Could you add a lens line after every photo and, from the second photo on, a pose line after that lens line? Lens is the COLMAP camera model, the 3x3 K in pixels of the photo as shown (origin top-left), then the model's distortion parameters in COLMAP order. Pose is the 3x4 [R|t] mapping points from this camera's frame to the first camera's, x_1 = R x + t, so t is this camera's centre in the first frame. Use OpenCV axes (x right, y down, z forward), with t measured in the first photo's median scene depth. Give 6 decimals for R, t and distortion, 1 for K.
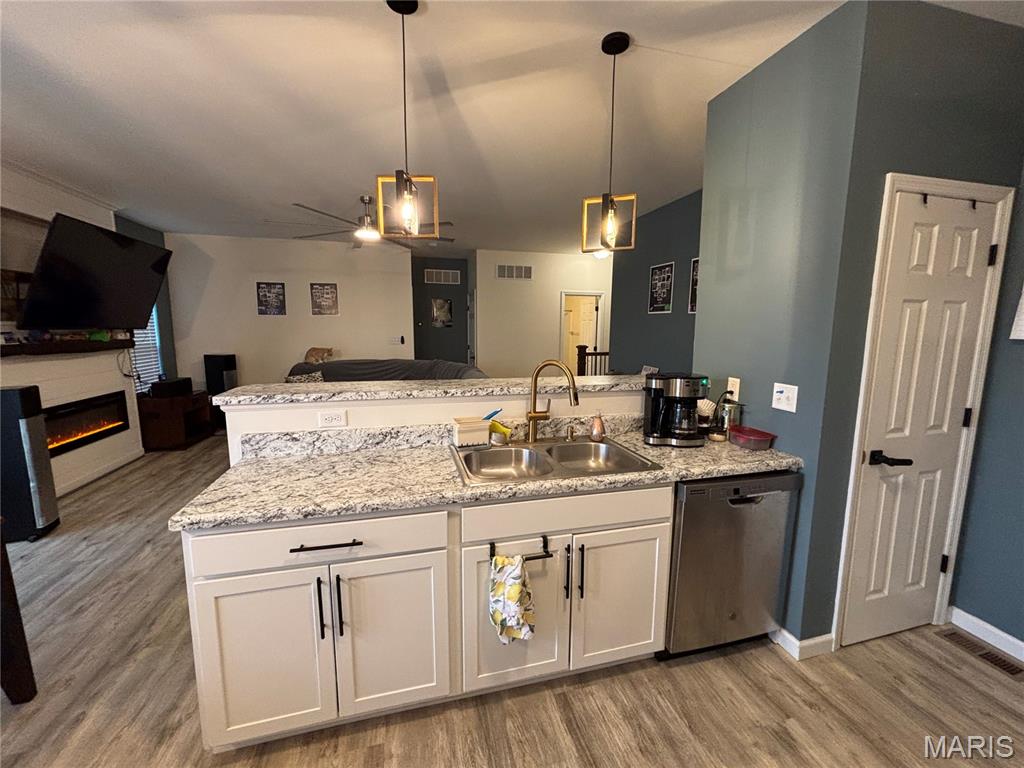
lens RADIAL K [[410.5, 0, 511.1], [0, 410.5, 382.6], [0, 0, 1]] dist [0.000885, -0.000040]
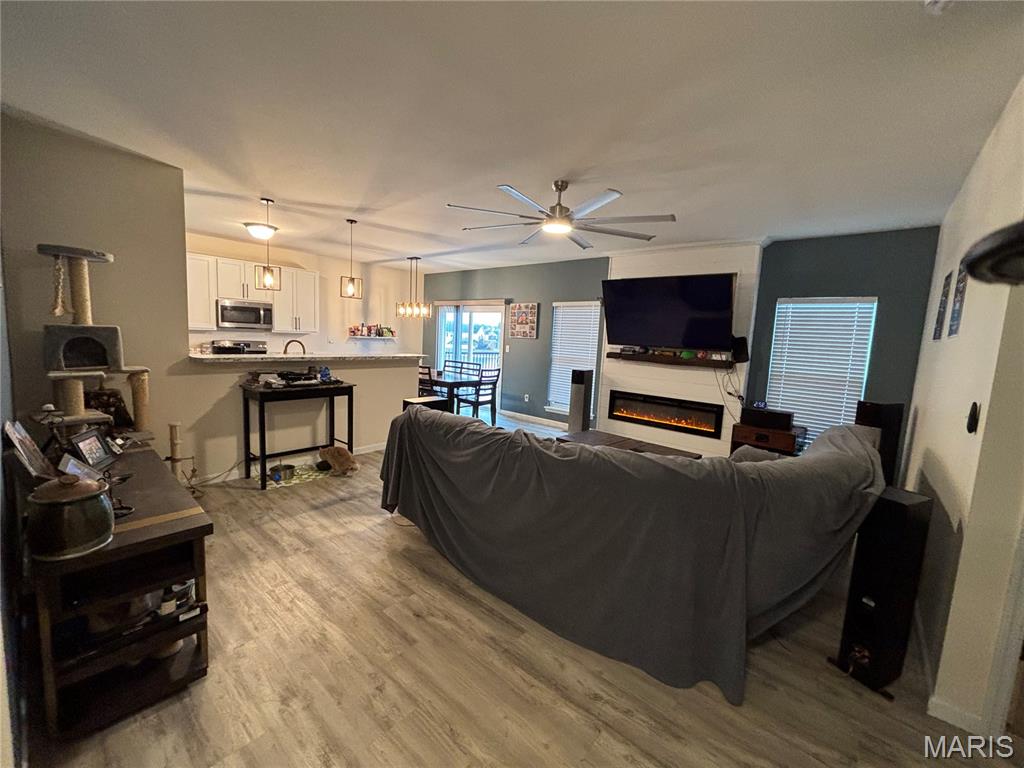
lens RADIAL K [[410.5, 0, 511.1], [0, 410.5, 382.6], [0, 0, 1]] dist [0.000885, -0.000040]
pose [[-0.817882, 0.019259, -0.575064, 0.191225], [-0.131789, 0.966600, 0.219808, -0.215302], [0.560091, 0.255564, -0.788026, 1.561265]]
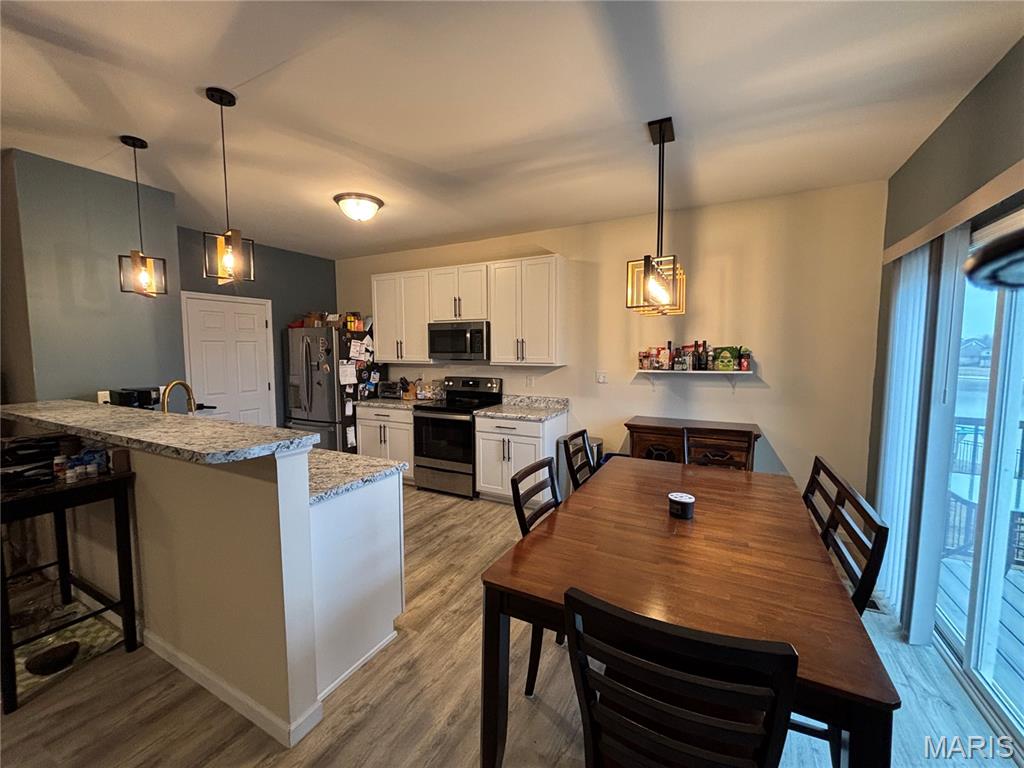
lens RADIAL K [[409.3, 0, 516.8], [0, 409.3, 383.1], [0, 0, 1]] dist [-0.015527, 0.000108]
pose [[-0.744179, -0.058924, 0.665376, -0.645981], [0.086848, 0.979112, 0.183841, -0.080186], [-0.662310, 0.194597, -0.723517, 0.522229]]
